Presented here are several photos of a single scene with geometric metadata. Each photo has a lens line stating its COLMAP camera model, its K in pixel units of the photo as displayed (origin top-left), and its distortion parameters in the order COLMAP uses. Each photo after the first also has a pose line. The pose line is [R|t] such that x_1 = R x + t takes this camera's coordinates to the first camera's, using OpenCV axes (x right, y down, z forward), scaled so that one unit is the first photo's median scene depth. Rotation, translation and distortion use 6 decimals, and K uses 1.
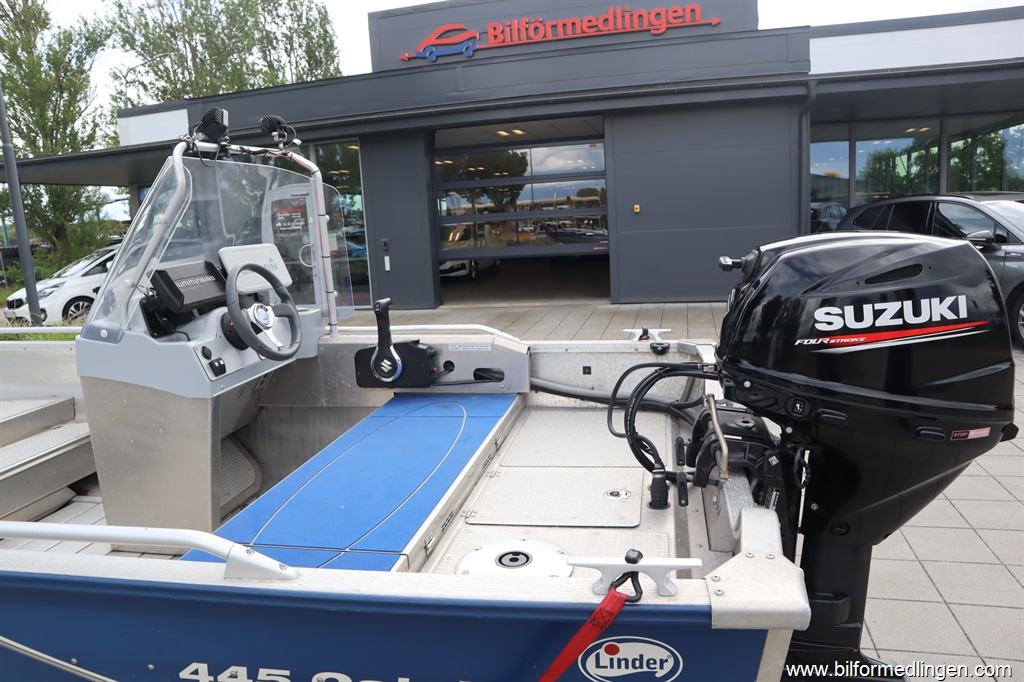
lens RADIAL K [[703.9, 0, 509.7], [0, 703.9, 351.0], [0, 0, 1]] dist [-0.113047, 0.056588]
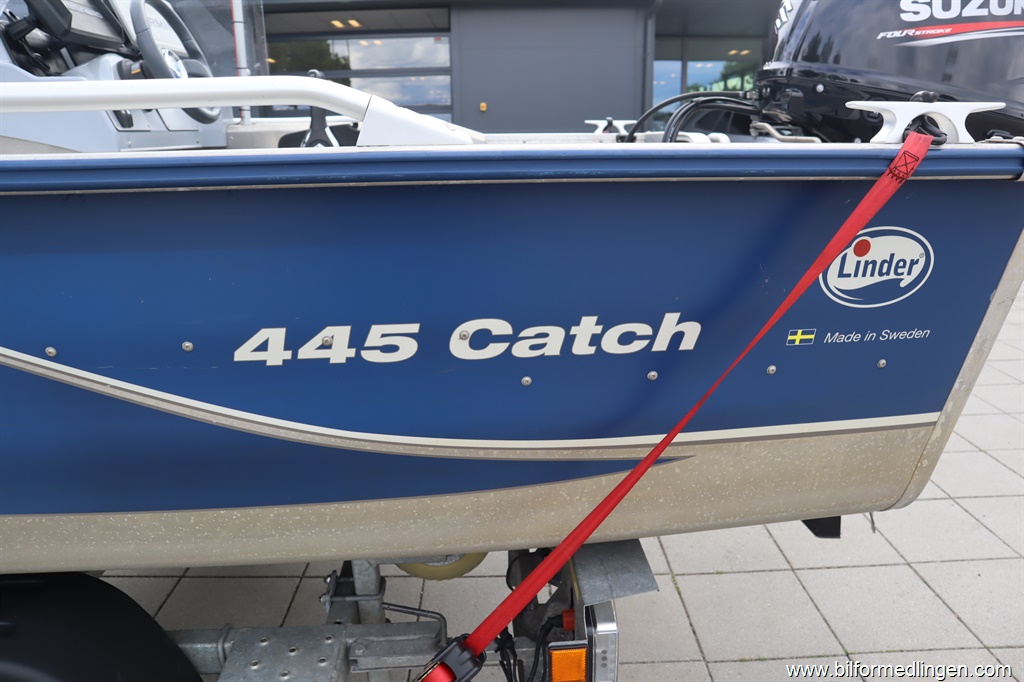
lens RADIAL K [[703.9, 0, 509.7], [0, 703.9, 351.0], [0, 0, 1]] dist [-0.113047, 0.056588]
pose [[0.967279, -0.031774, 0.251718, -0.312031], [0.006745, 0.994997, 0.099681, 0.320514], [-0.253626, -0.094721, 0.962653, 0.217423]]
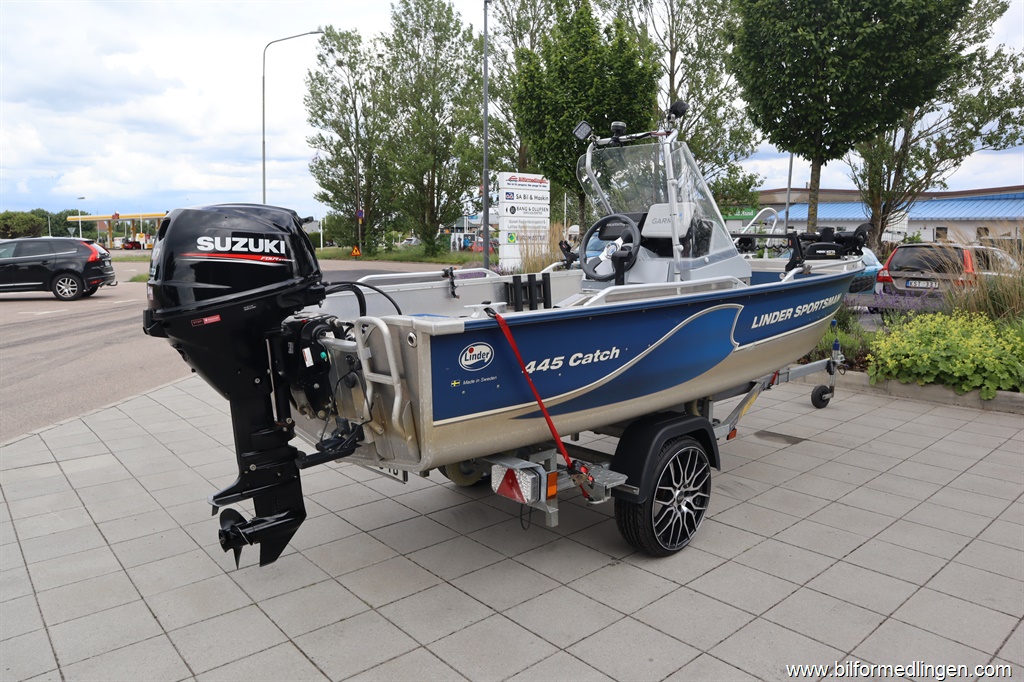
lens RADIAL K [[703.9, 0, 509.7], [0, 703.9, 351.0], [0, 0, 1]] dist [-0.113047, 0.056588]
pose [[0.671332, -0.078398, 0.736999, -1.734352], [0.136780, 0.990415, -0.019237, 0.354996], [-0.728426, 0.113721, 0.675620, -0.420395]]
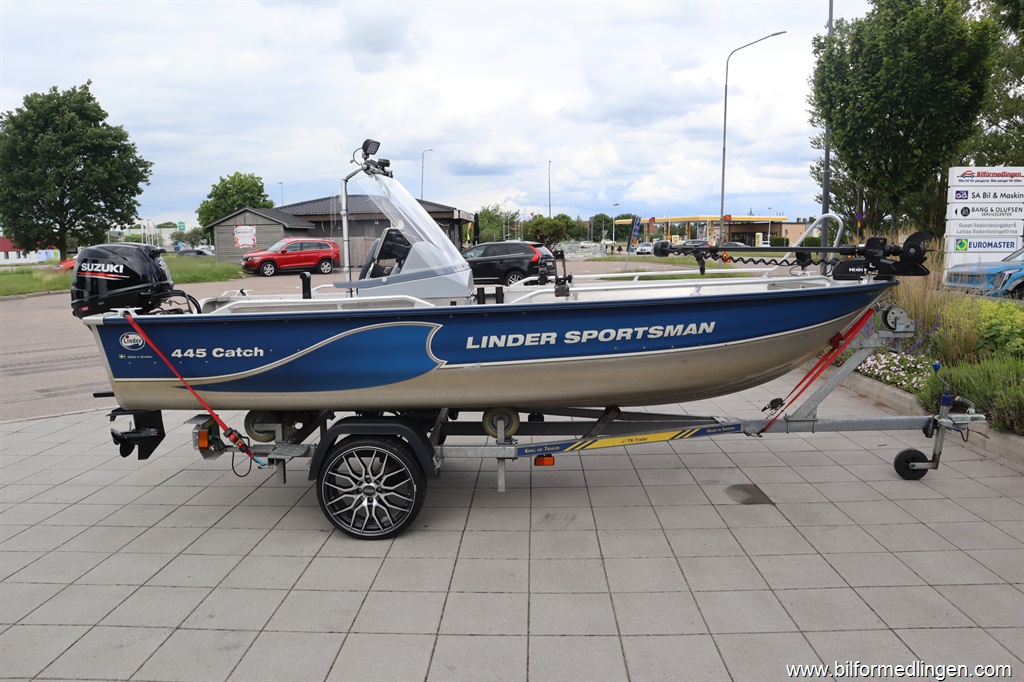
lens RADIAL K [[703.9, 0, 509.7], [0, 703.9, 351.0], [0, 0, 1]] dist [-0.113047, 0.056588]
pose [[0.995251, 0.013660, 0.096374, 0.642840], [-0.006716, 0.997380, -0.072022, 0.539368], [-0.097106, 0.071032, 0.992736, -1.931021]]
